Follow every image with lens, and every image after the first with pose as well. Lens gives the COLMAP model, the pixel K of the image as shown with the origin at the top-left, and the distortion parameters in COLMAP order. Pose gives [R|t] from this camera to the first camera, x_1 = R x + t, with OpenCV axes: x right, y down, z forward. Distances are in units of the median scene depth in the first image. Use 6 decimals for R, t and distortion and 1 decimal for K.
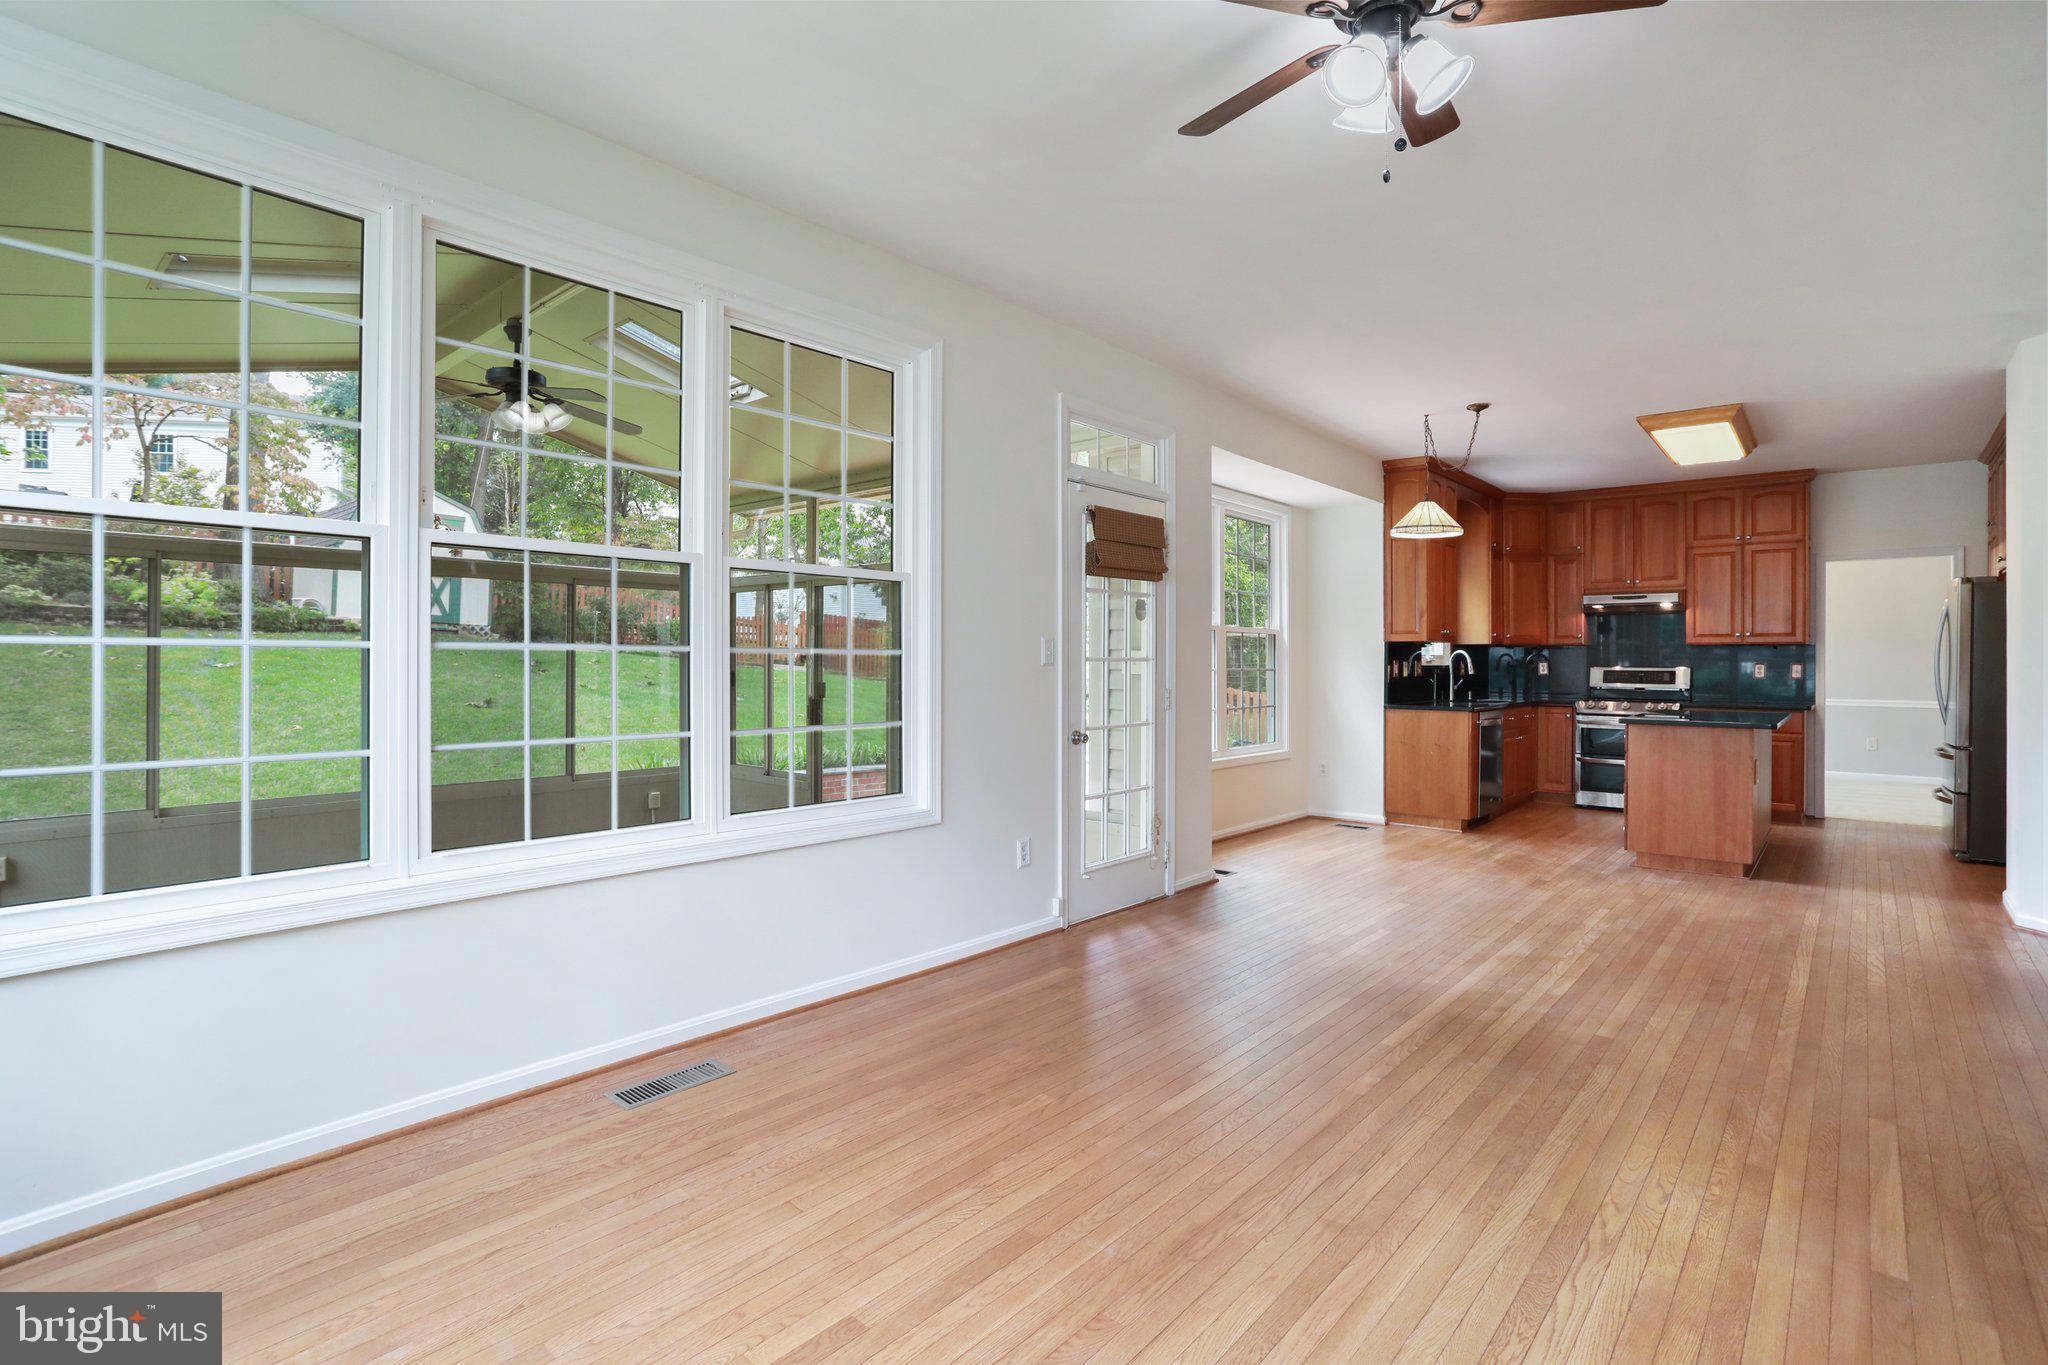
lens RADIAL K [[985.5, 0, 1015.8], [0, 985.5, 670.6], [0, 0, 1]] dist [-0.042427, 0.013218]
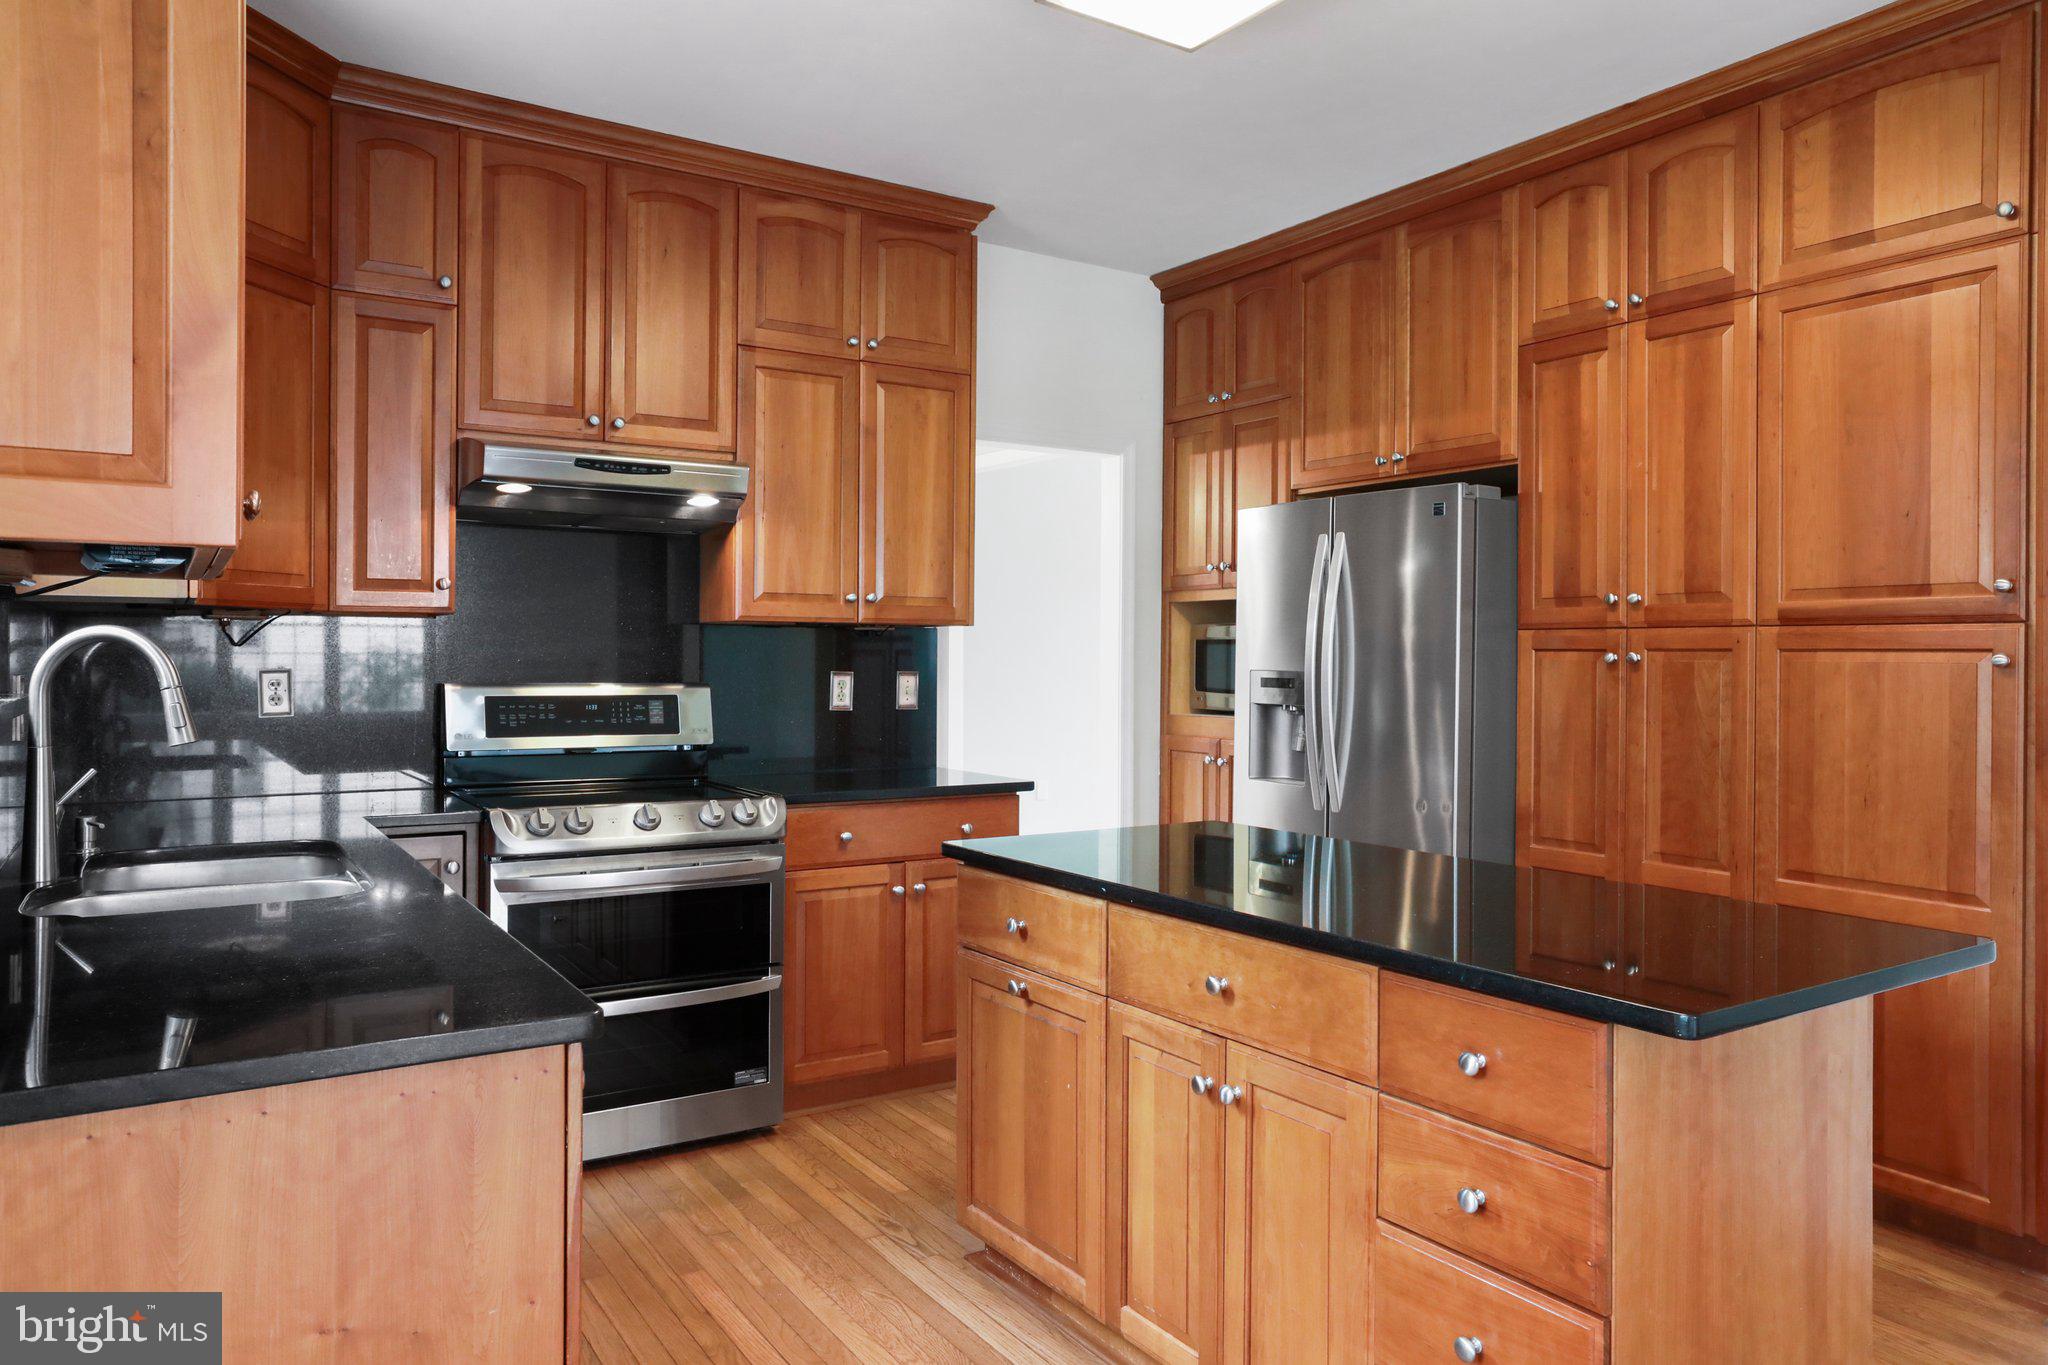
lens RADIAL K [[1392.1, 0, 1023.0], [0, 1392.1, 663.7], [0, 0, 1]] dist [-0.008651, -0.001007]
pose [[0.295163, -0.014336, 0.955339, 0.245949], [0.001380, 0.999893, 0.014578, -0.019225], [-0.955446, -0.002984, 0.295151, 0.768035]]
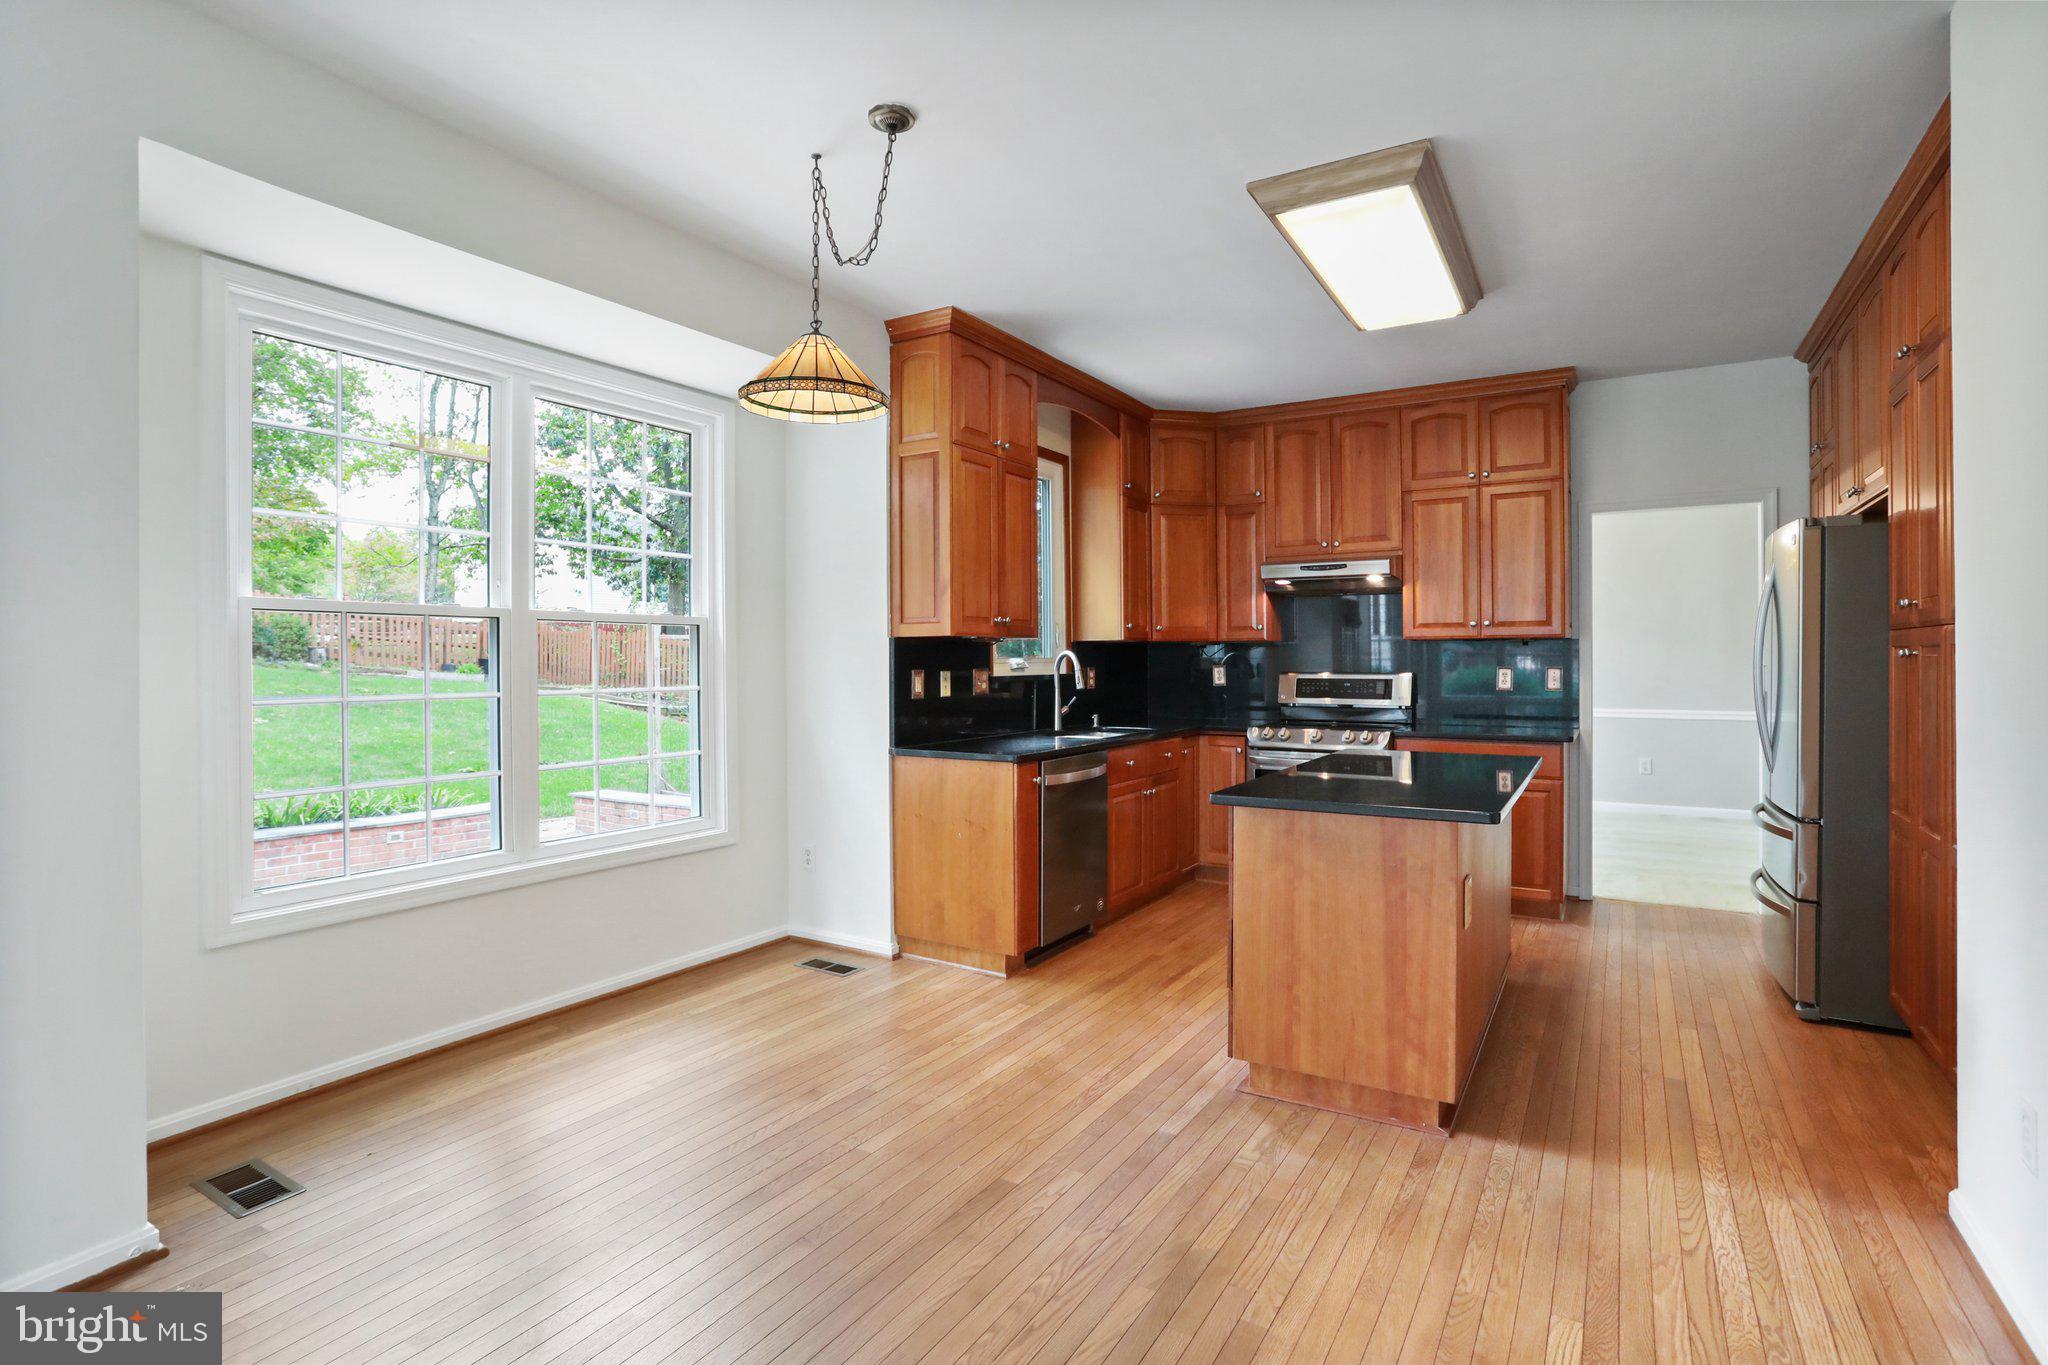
lens RADIAL K [[985.5, 0, 1037.7], [0, 985.5, 671.5], [0, 0, 1]] dist [-0.042427, 0.013218]
pose [[0.983563, -0.009898, 0.180296, 0.335281], [0.009542, 0.999950, 0.002844, -0.009507], [-0.180315, -0.001077, 0.983608, 0.398792]]
